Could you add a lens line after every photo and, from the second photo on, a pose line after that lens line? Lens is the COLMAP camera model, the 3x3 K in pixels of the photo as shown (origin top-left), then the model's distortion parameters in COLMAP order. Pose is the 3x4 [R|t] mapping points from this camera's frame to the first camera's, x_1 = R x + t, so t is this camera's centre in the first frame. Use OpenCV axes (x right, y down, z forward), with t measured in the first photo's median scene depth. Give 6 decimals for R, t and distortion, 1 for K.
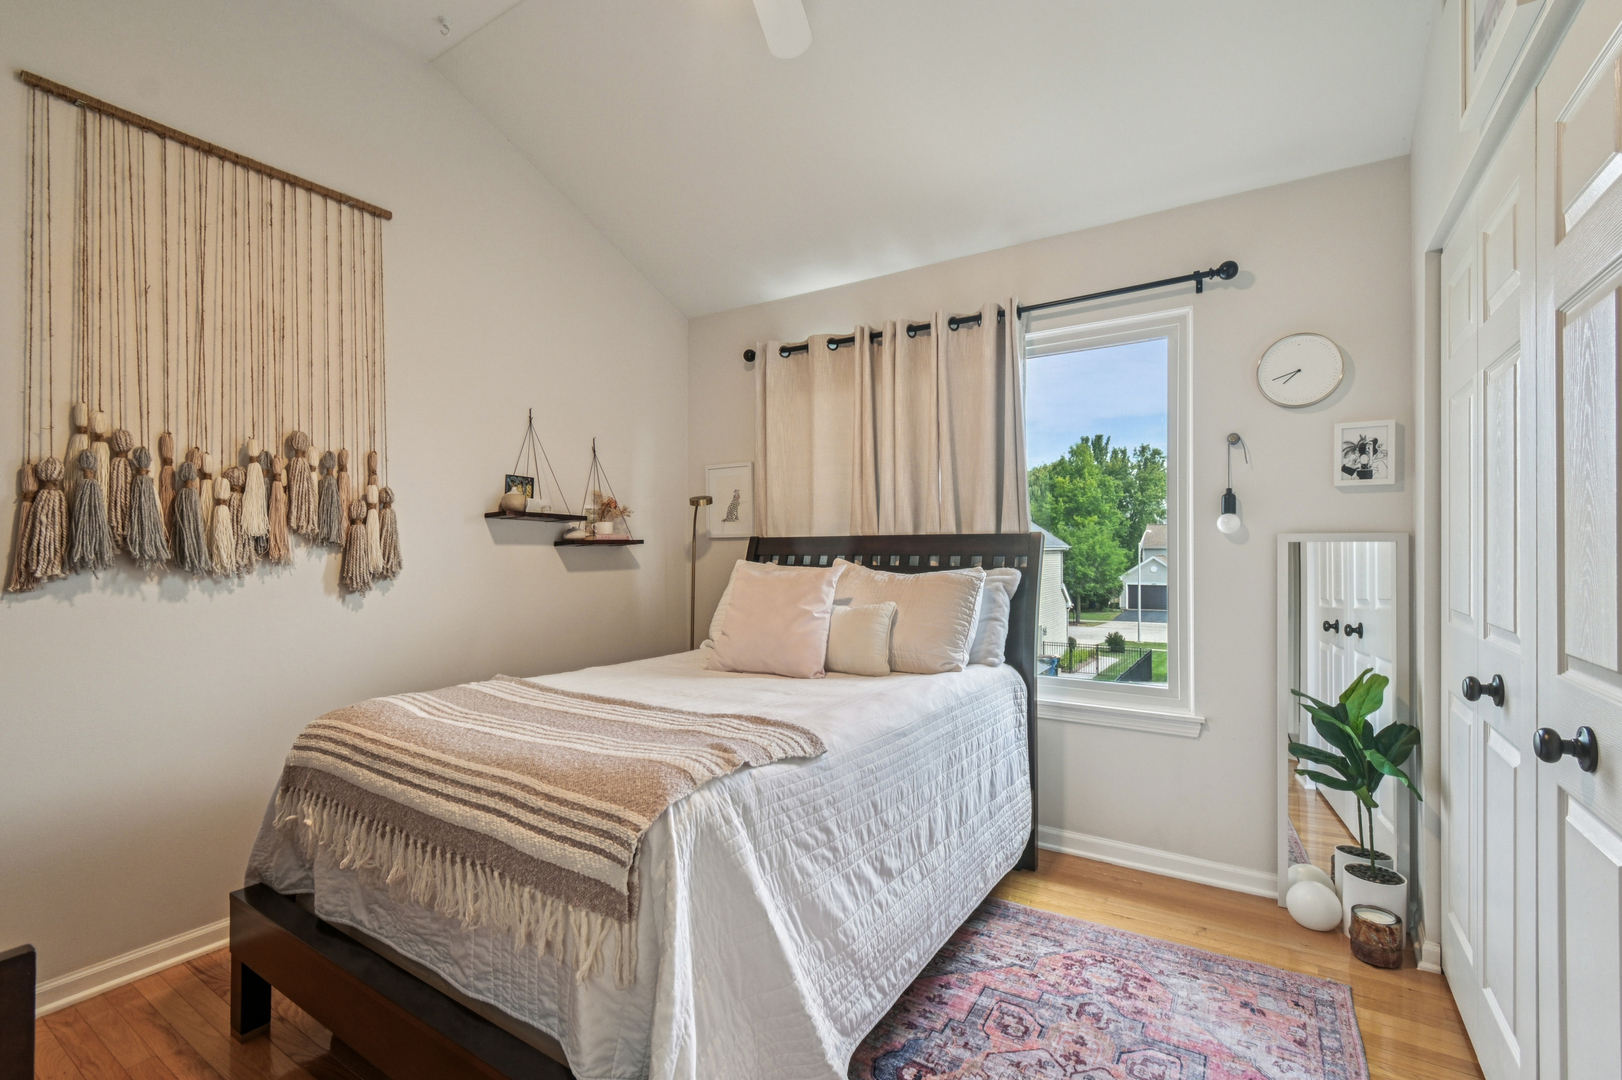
lens RADIAL K [[717.9, 0, 811.7], [0, 717.9, 540.5], [0, 0, 1]] dist [-0.000587, 0.000907]
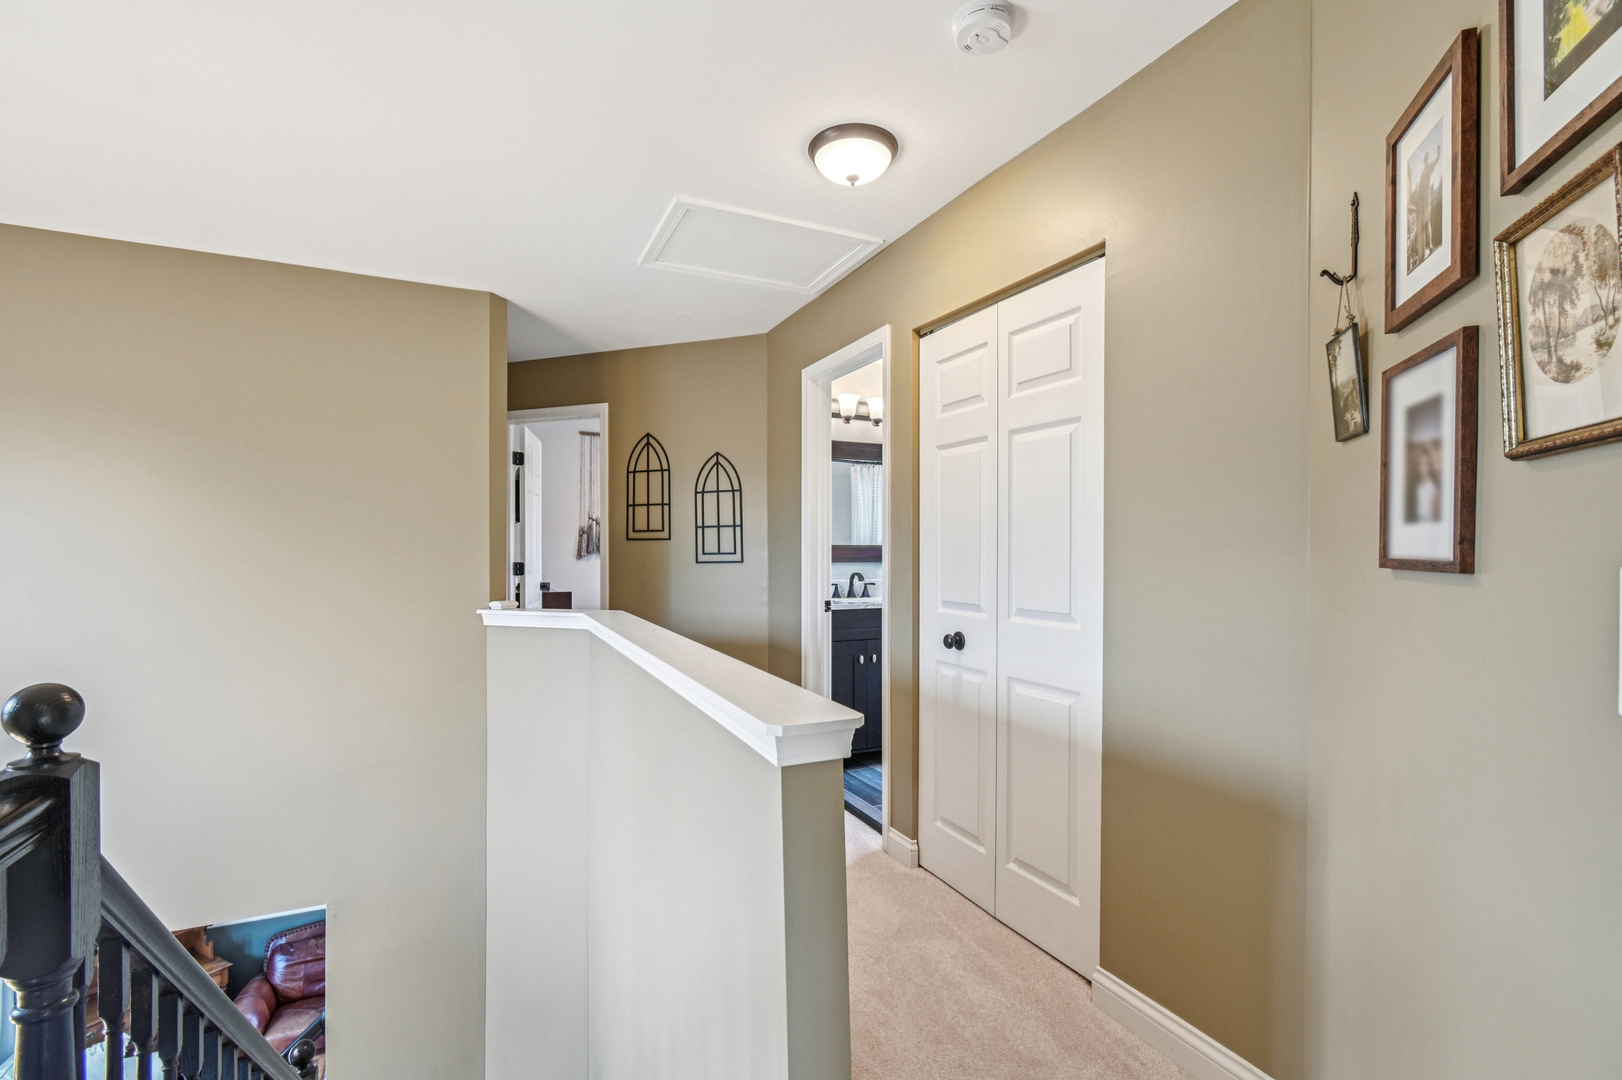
lens RADIAL K [[717.9, 0, 808.6], [0, 717.9, 546.9], [0, 0, 1]] dist [-0.000587, 0.000907]
pose [[0.861524, 0.001897, -0.507712, 1.989579], [-0.002572, 0.999996, -0.000628, 0.000348], [0.507710, 0.001847, 0.861526, -1.761610]]
